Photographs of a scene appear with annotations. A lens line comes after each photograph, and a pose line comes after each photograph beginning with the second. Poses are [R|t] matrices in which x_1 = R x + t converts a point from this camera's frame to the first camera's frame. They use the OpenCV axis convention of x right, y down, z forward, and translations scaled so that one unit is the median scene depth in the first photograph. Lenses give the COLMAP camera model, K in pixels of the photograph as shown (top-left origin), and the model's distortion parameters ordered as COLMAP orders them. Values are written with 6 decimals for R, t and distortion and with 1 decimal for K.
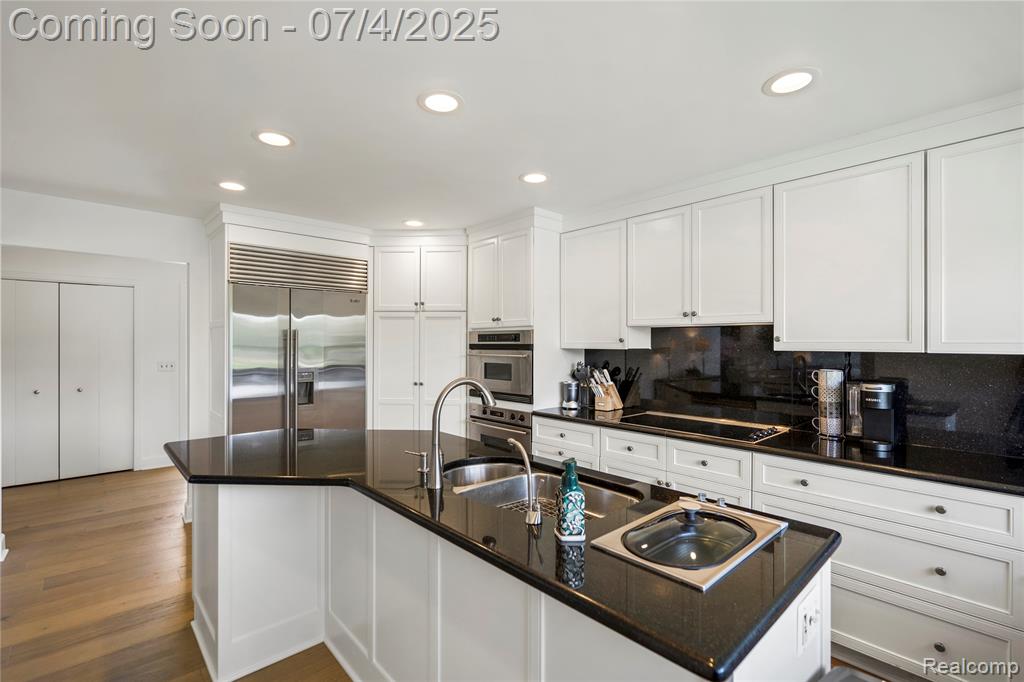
lens RADIAL K [[464.7, 0, 506.9], [0, 464.7, 340.3], [0, 0, 1]] dist [-0.000239, 0.000726]
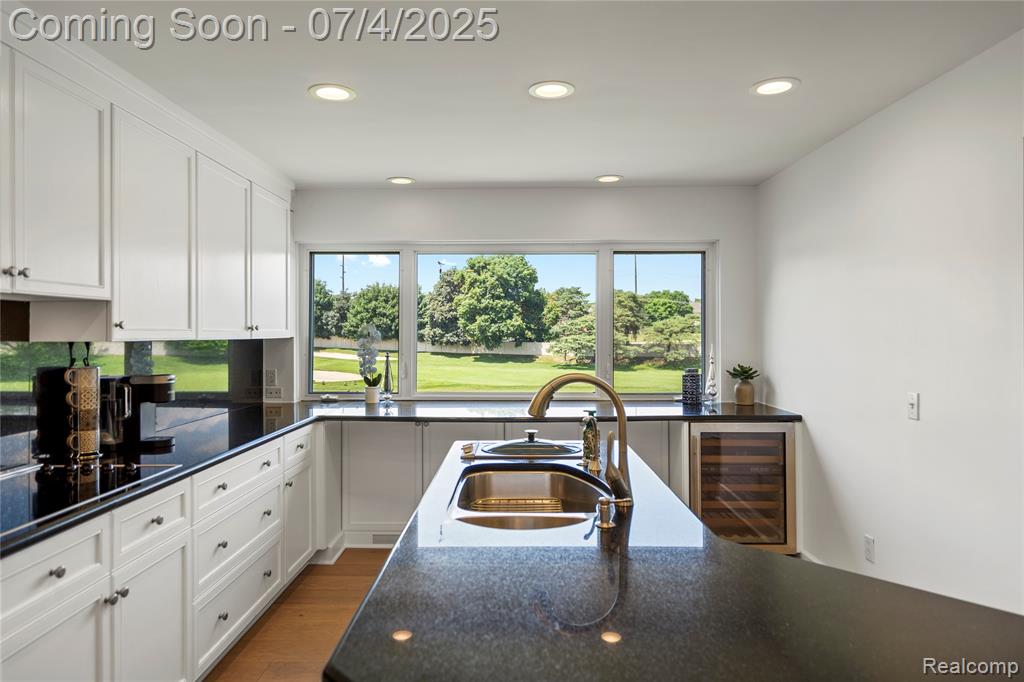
lens RADIAL K [[633.6, 0, 510.5], [0, 633.6, 326.3], [0, 0, 1]] dist [0.002944, -0.001766]
pose [[-0.731223, 0.006159, 0.682110, -0.349902], [-0.001927, 0.999937, -0.011094, 0.006096], [-0.682136, -0.009426, -0.731165, 0.884819]]
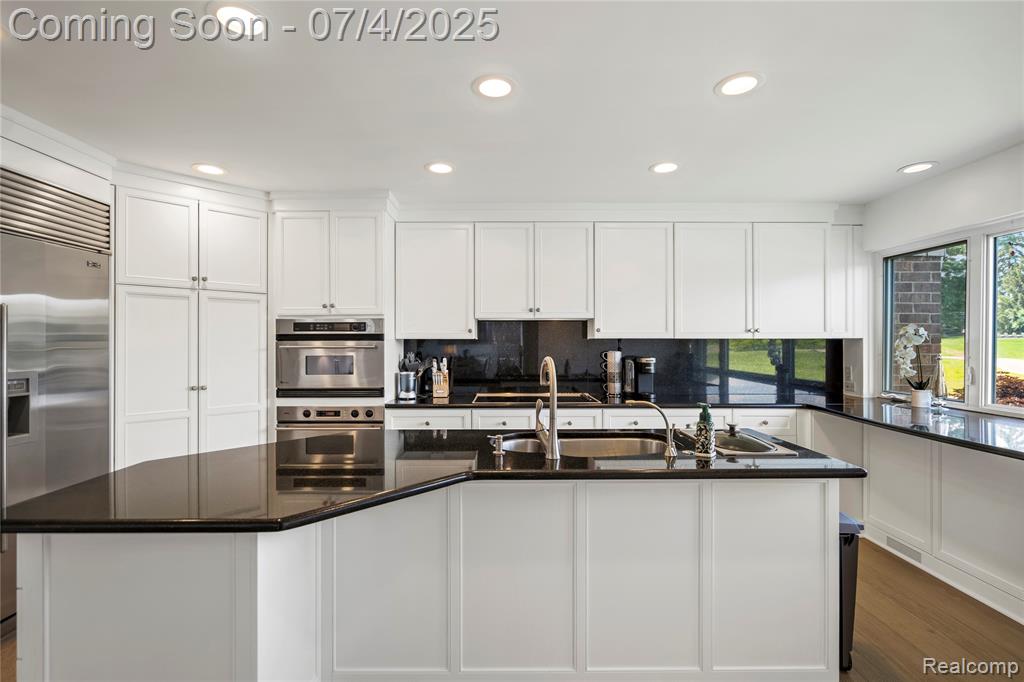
lens RADIAL K [[467.5, 0, 511.9], [0, 467.5, 337.4], [0, 0, 1]] dist [-0.004565, 0.000305]
pose [[0.666136, 0.004256, 0.745818, -0.459751], [-0.001966, 0.999990, -0.003951, 0.017894], [-0.745827, 0.001166, 0.666138, 0.159481]]
